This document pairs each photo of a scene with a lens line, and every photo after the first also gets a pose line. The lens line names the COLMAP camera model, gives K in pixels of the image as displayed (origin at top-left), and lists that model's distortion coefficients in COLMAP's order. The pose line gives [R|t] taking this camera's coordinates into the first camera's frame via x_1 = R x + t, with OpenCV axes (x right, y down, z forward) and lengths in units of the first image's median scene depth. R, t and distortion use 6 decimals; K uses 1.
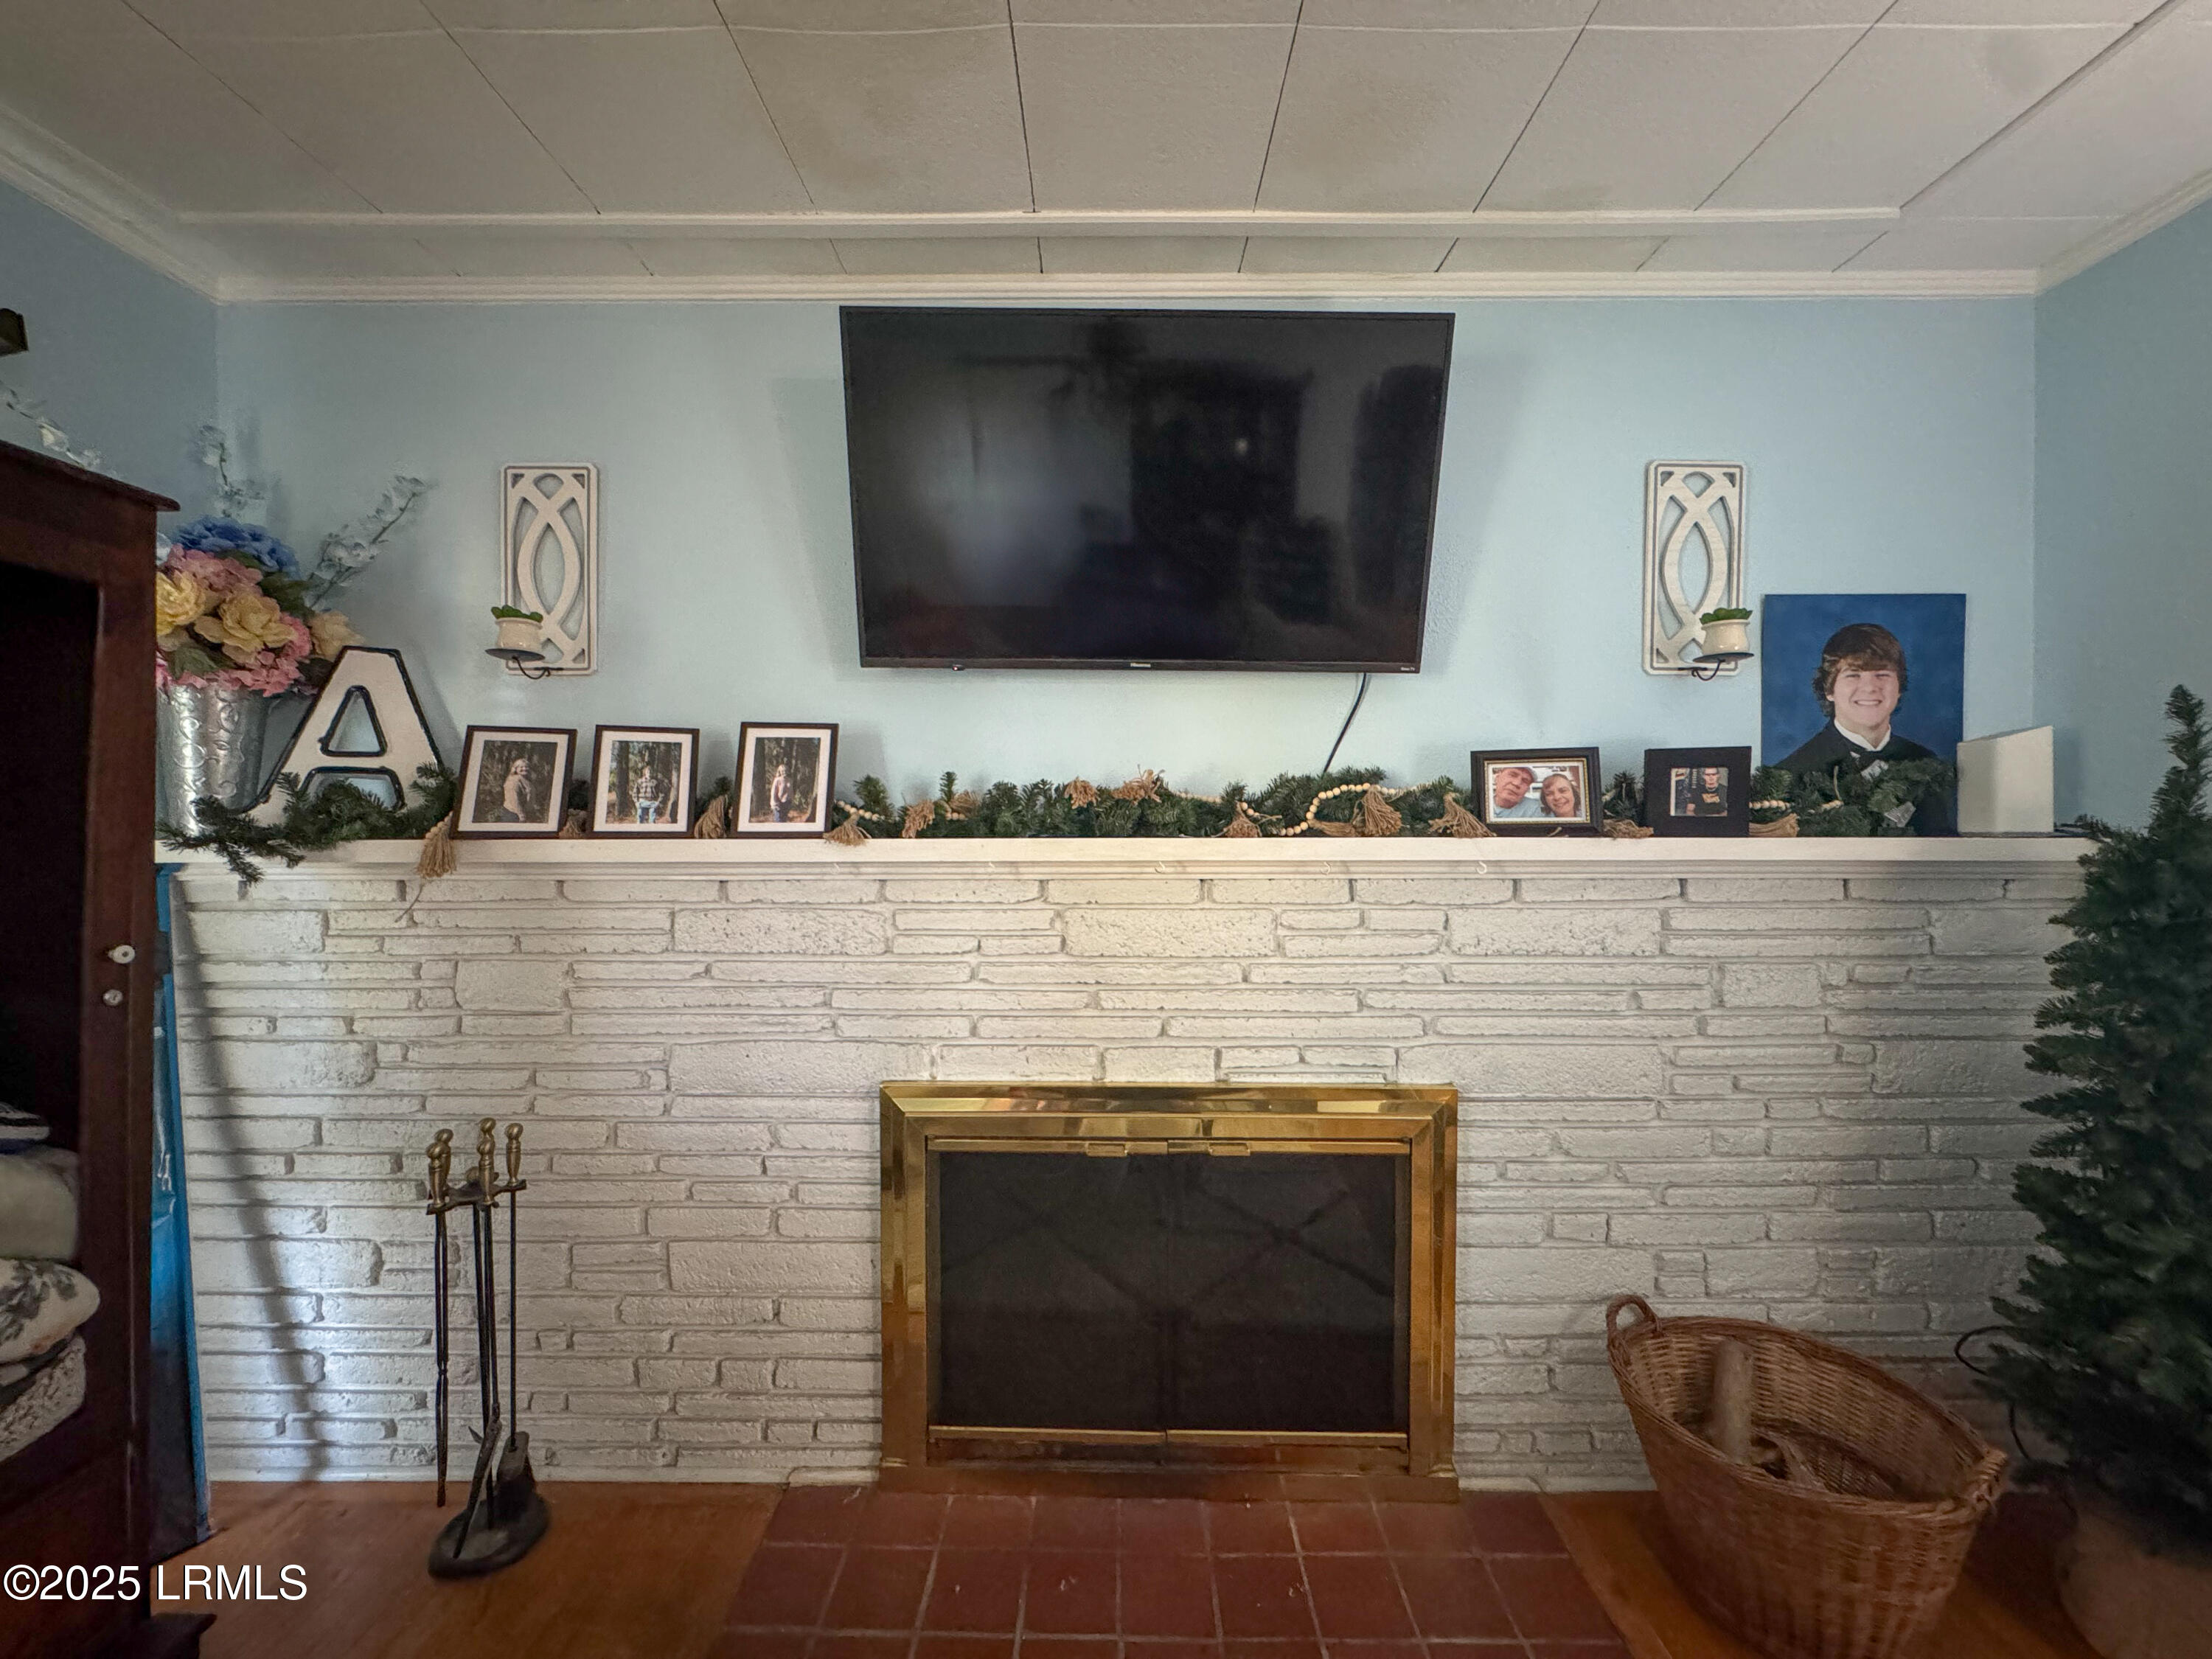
lens RADIAL K [[886.2, 0, 1106.0], [0, 886.2, 834.4], [0, 0, 1]] dist [-0.004438, 0.000887]
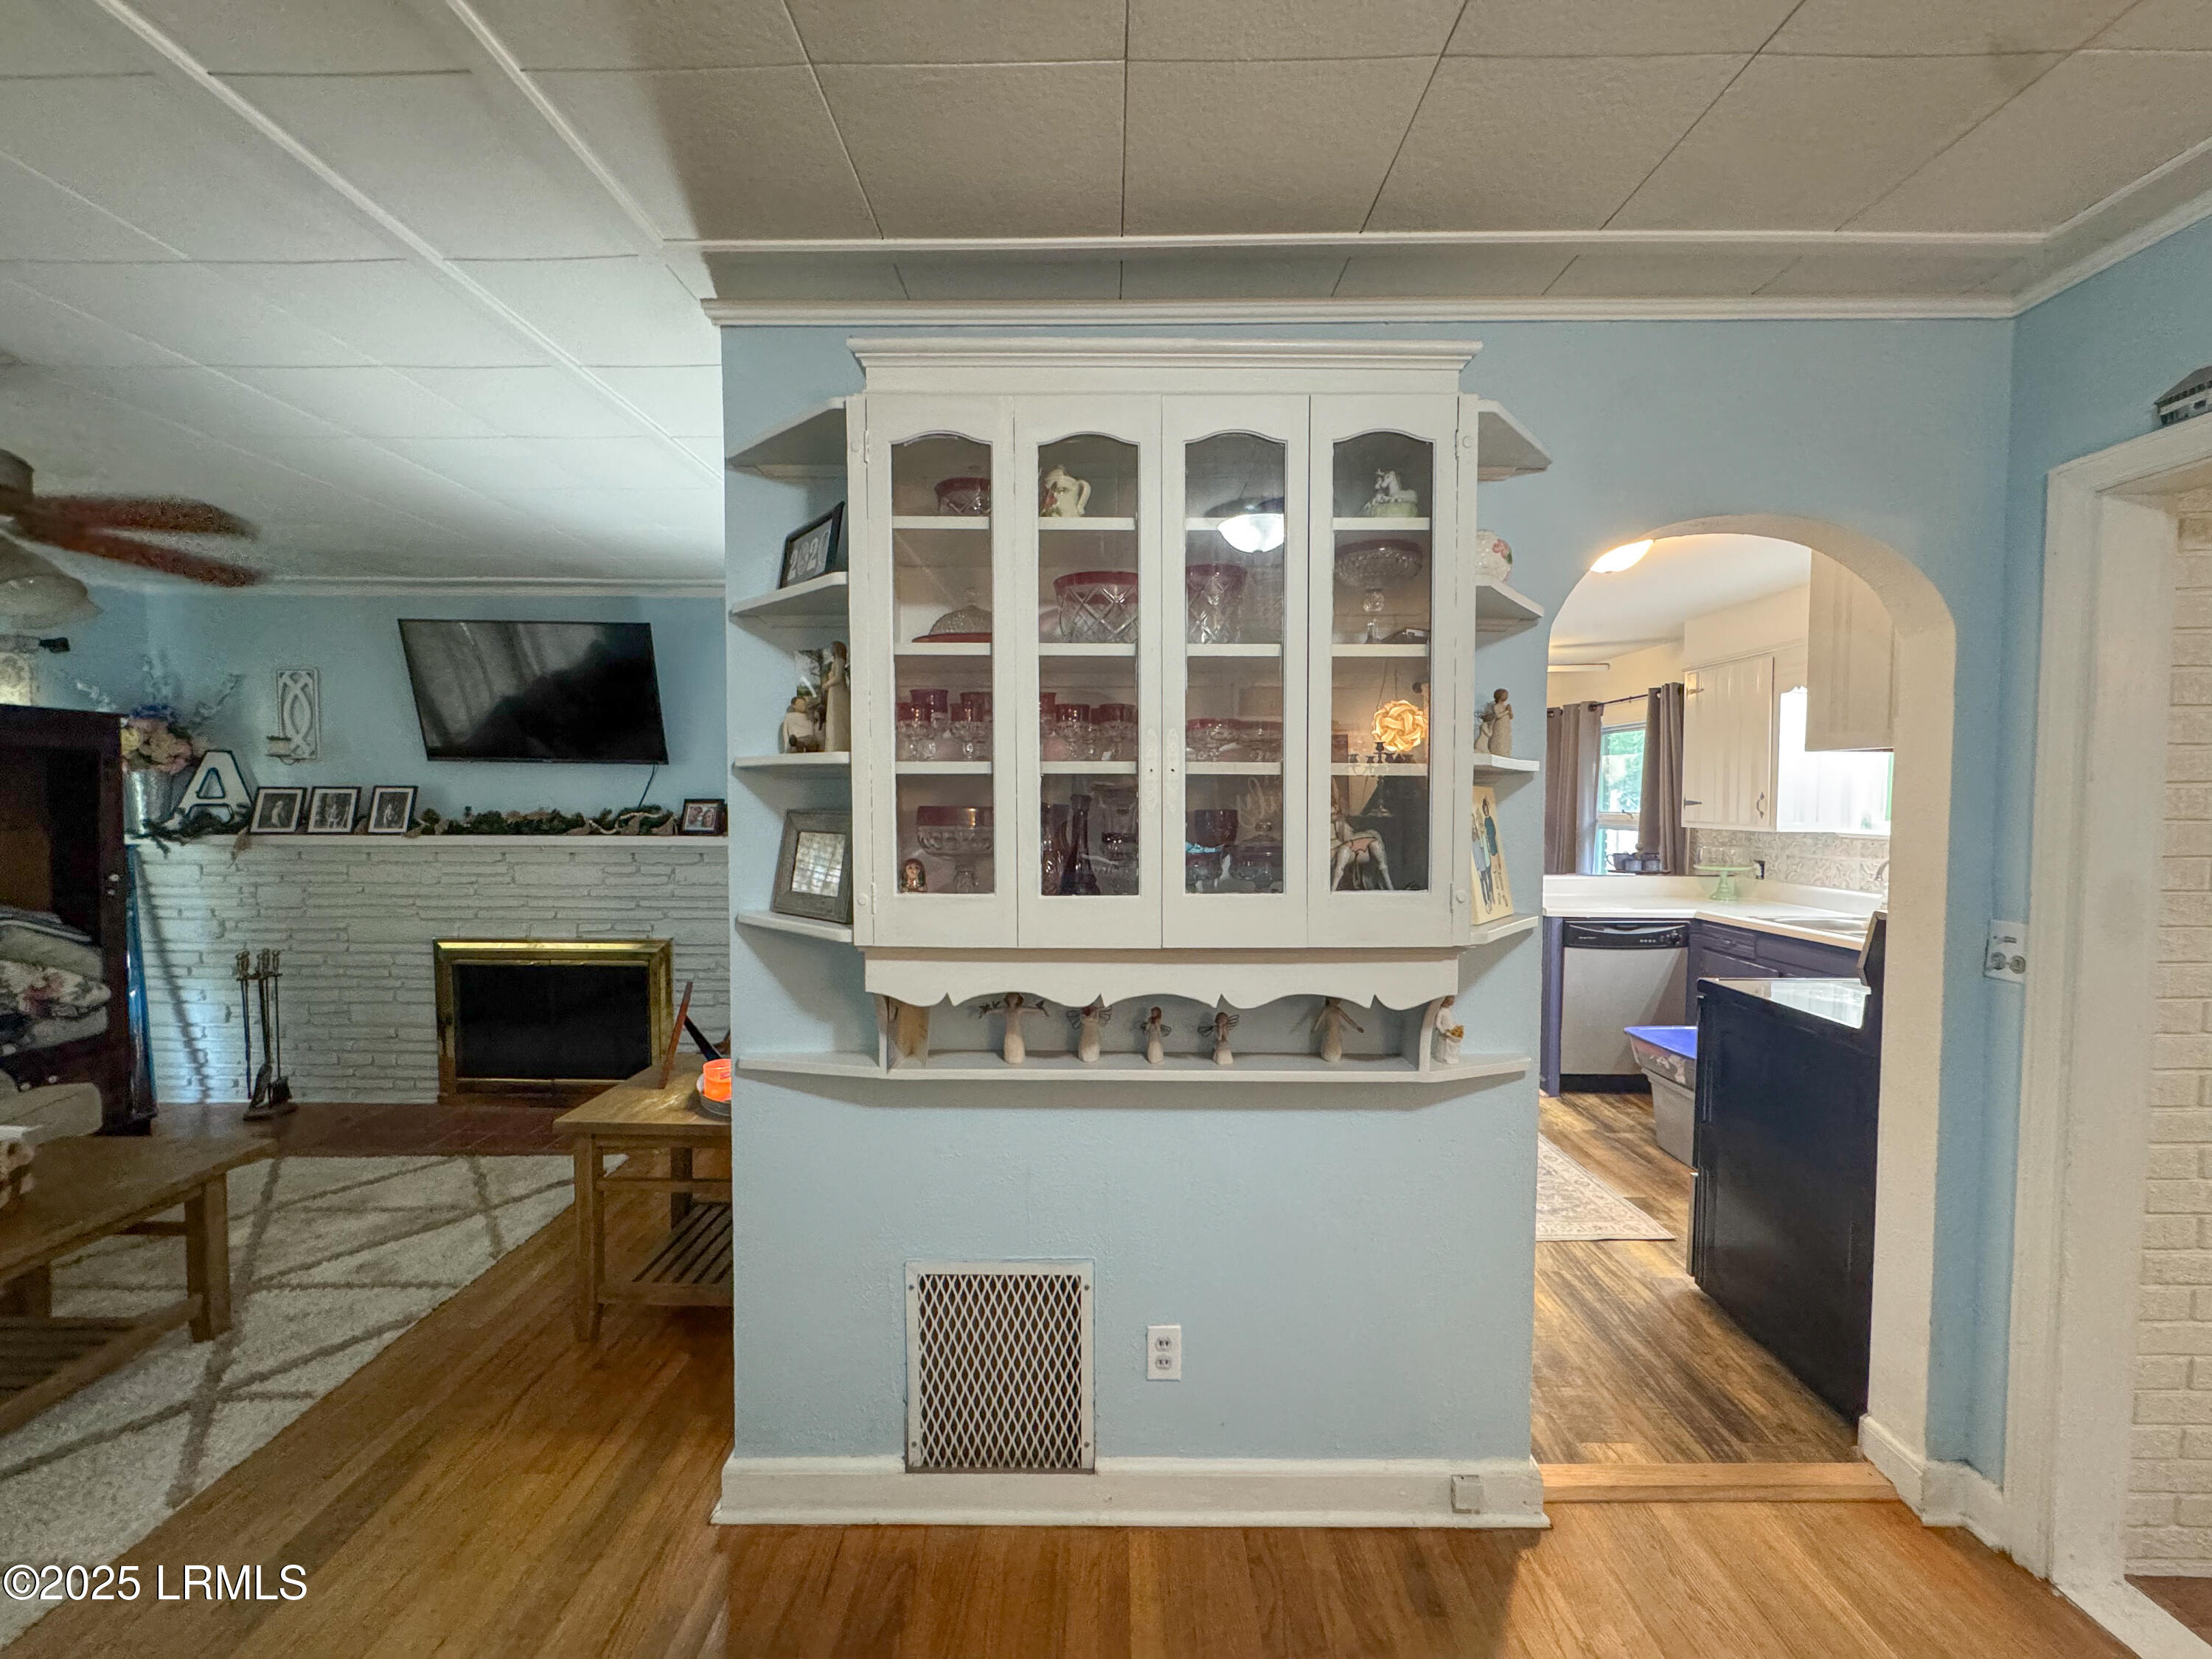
lens RADIAL K [[886.2, 0, 1107.9], [0, 886.2, 828.5], [0, 0, 1]] dist [-0.004438, 0.000887]
pose [[0.999981, 0.004490, 0.004308, 1.543530], [-0.004645, 0.999315, 0.036717, -0.107859], [-0.004140, -0.036736, 0.999316, -1.376339]]
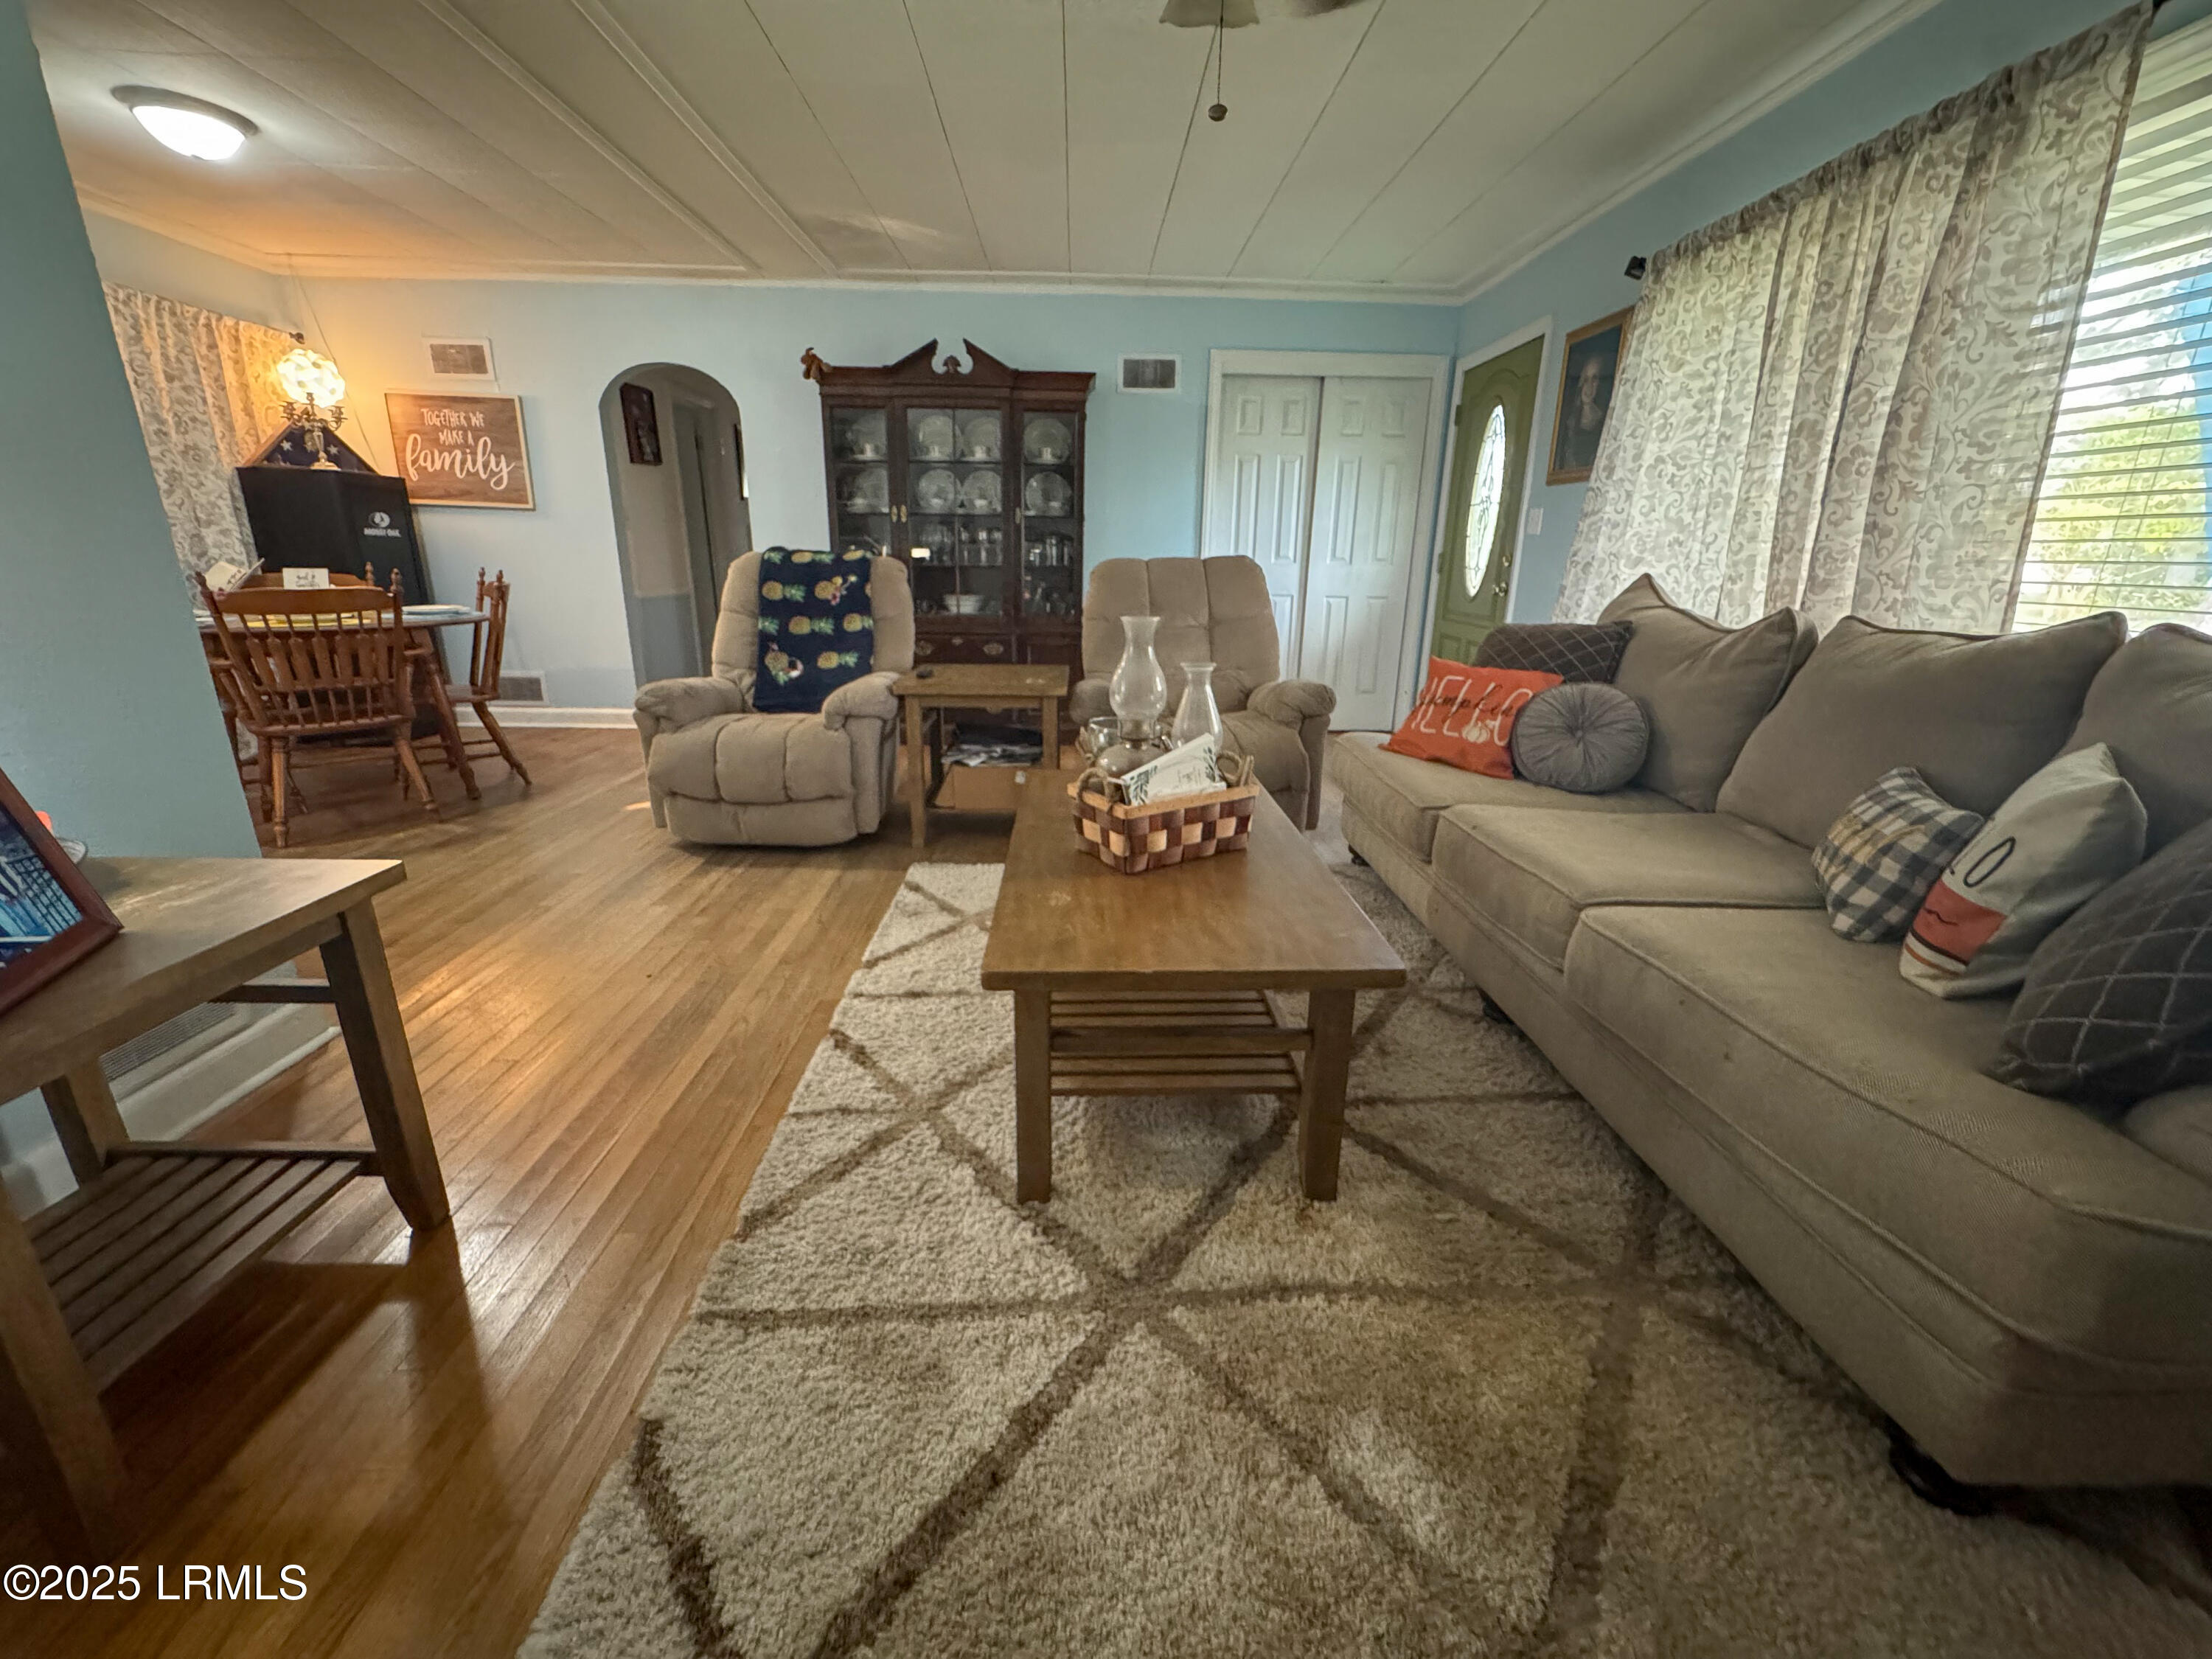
lens RADIAL K [[886.2, 0, 1107.5], [0, 886.2, 825.1], [0, 0, 1]] dist [-0.004438, 0.000887]
pose [[-0.998979, -0.000504, -0.045163, 0.134024], [-0.013934, 0.954603, 0.297553, 0.126696], [0.042963, 0.297879, -0.953636, 0.696075]]
